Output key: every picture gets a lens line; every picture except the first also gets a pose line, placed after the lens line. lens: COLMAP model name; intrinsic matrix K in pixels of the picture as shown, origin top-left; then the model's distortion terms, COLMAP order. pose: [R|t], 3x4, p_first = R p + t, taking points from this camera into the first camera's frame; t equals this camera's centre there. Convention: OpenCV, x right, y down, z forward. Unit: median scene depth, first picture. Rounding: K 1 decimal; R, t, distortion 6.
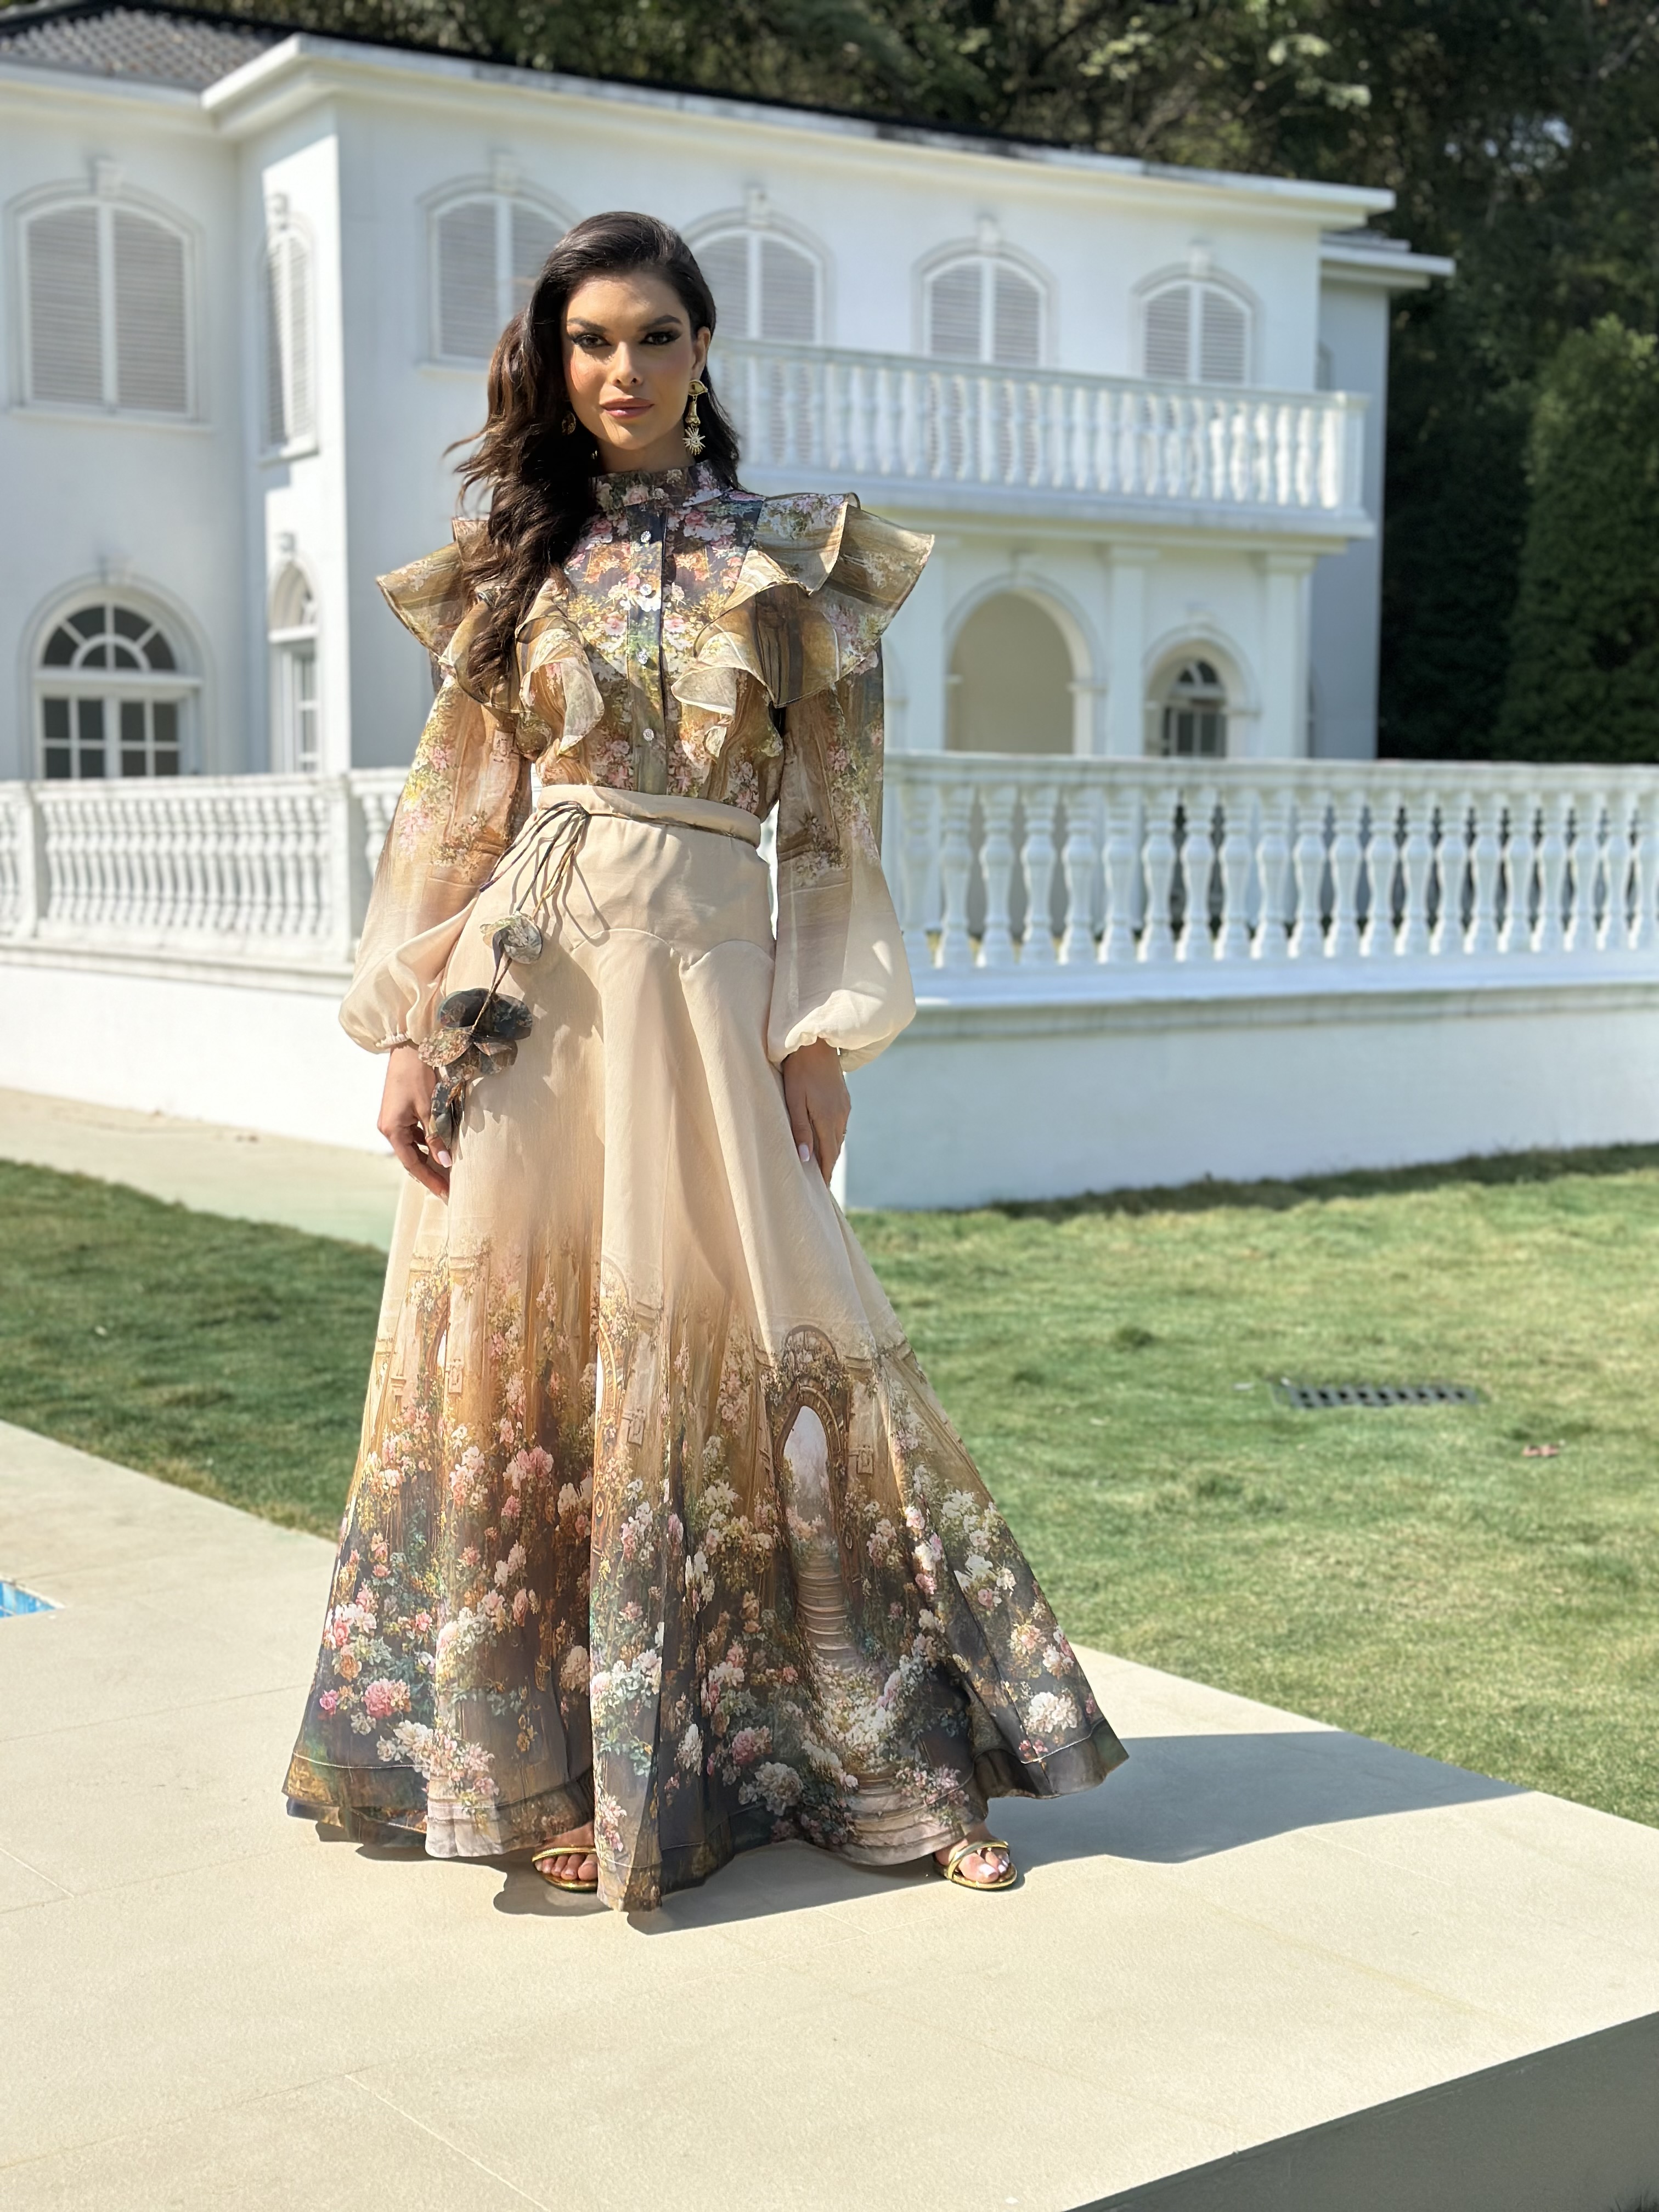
lens RADIAL K [[3094.3, 0, 802.3], [0, 3094.3, 1117.4], [0, 0, 1]] dist [0.116357, 0.000000]
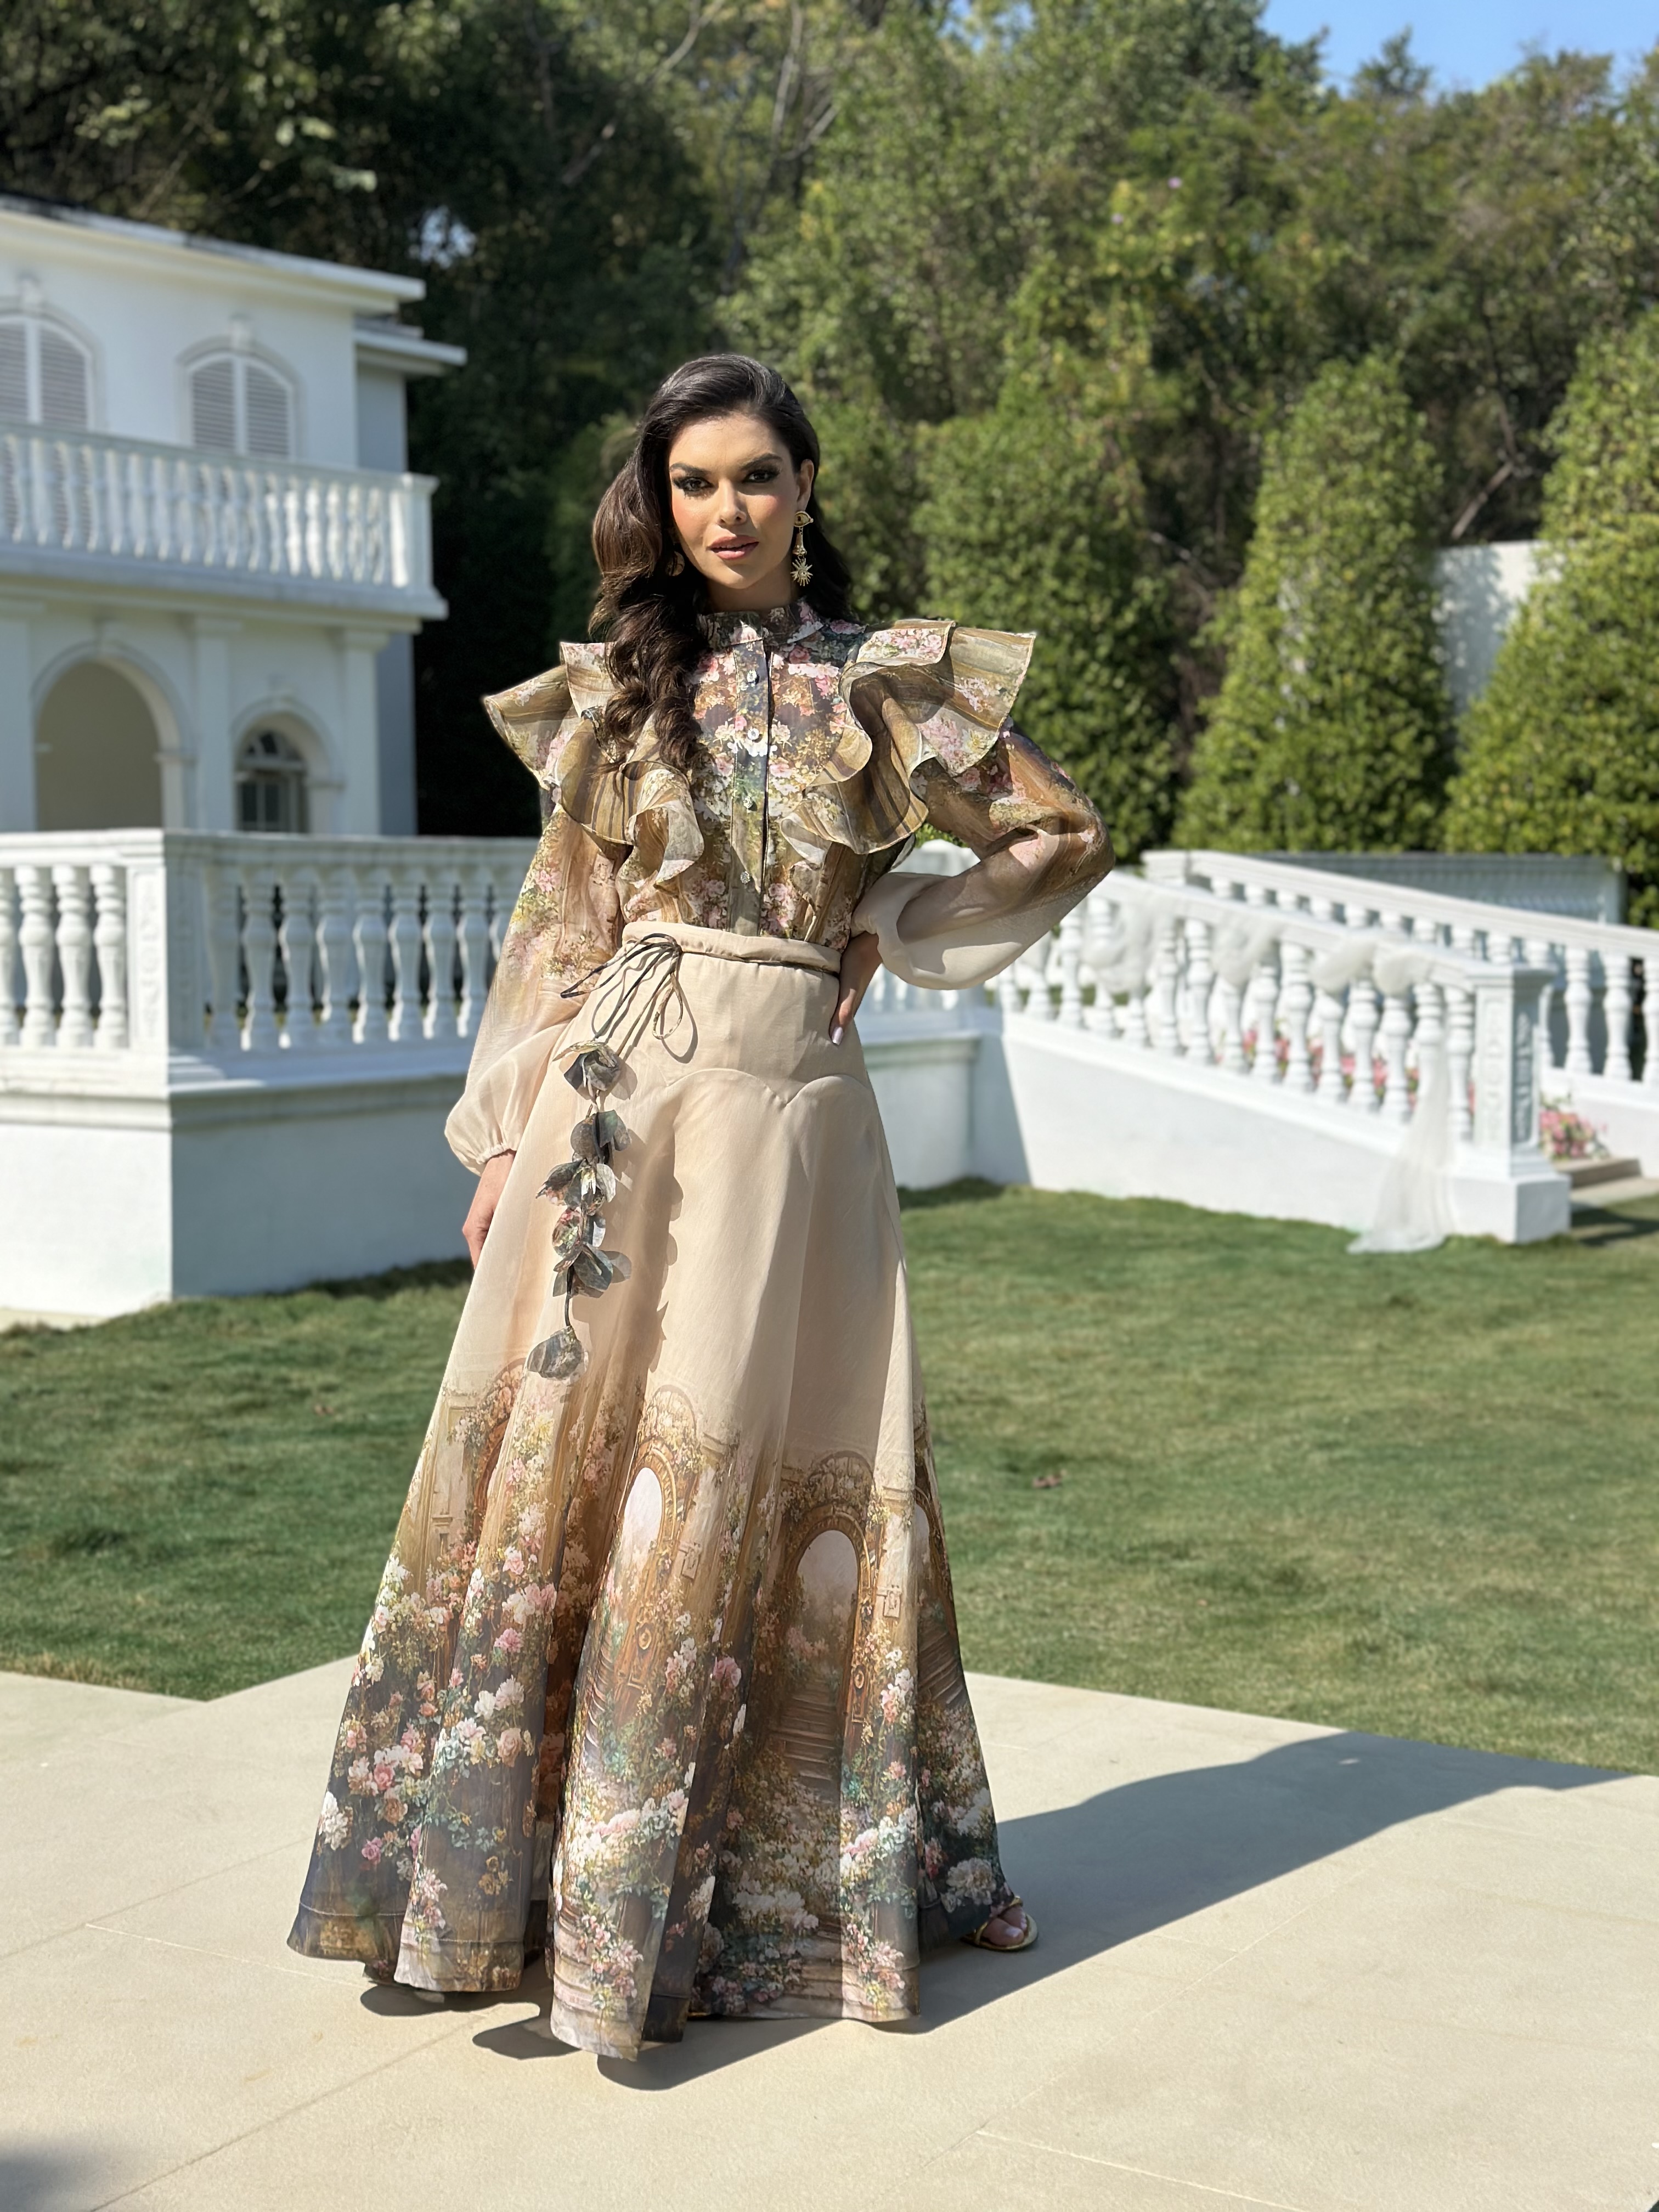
lens RADIAL K [[3094.3, 0, 841.2], [0, 3094.3, 1089.2], [0, 0, 1]] dist [0.116357, 0.000000]
pose [[0.935737, -0.031802, 0.351261, -0.230391], [0.041886, 0.998899, -0.021145, -0.011865], [-0.350202, 0.034499, 0.936039, 0.000607]]
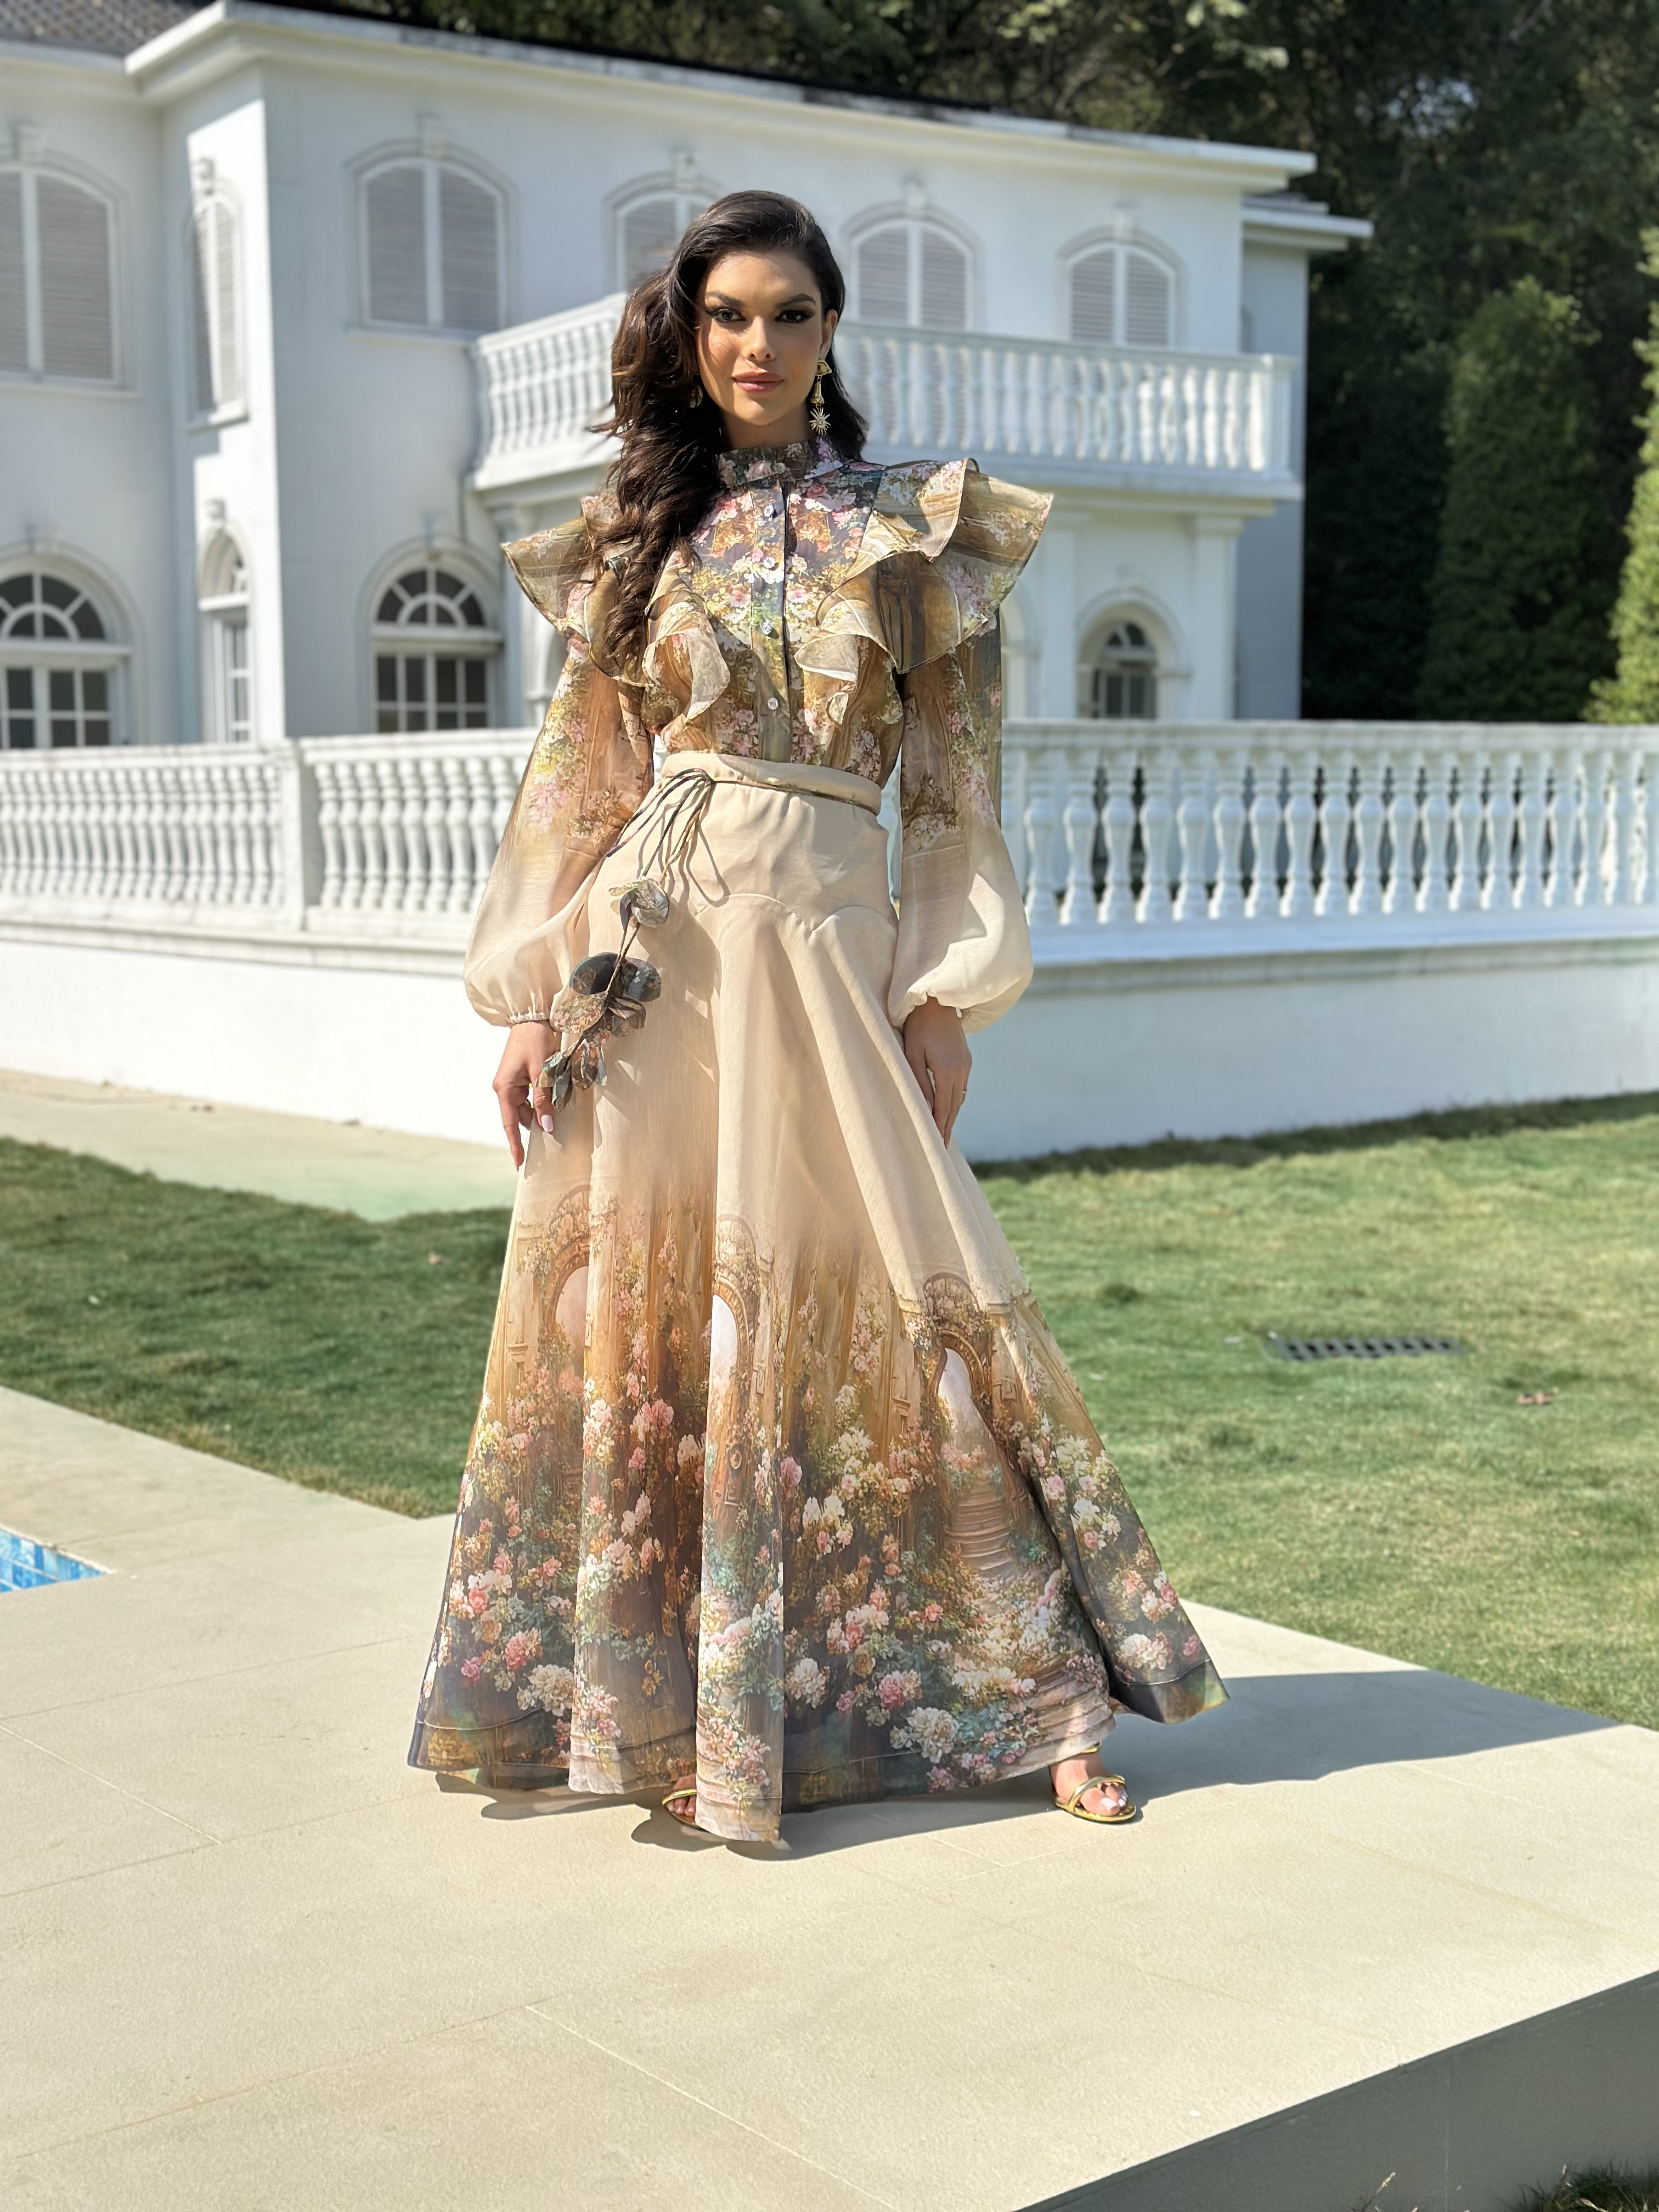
lens RADIAL K [[3094.3, 0, 798.3], [0, 3094.3, 1105.2], [0, 0, 1]] dist [0.116357, 0.000000]
pose [[0.999587, -0.011236, 0.026432, -0.034678], [0.011039, 0.999910, 0.007564, 0.000866], [-0.026514, -0.007269, 0.999622, -0.012521]]
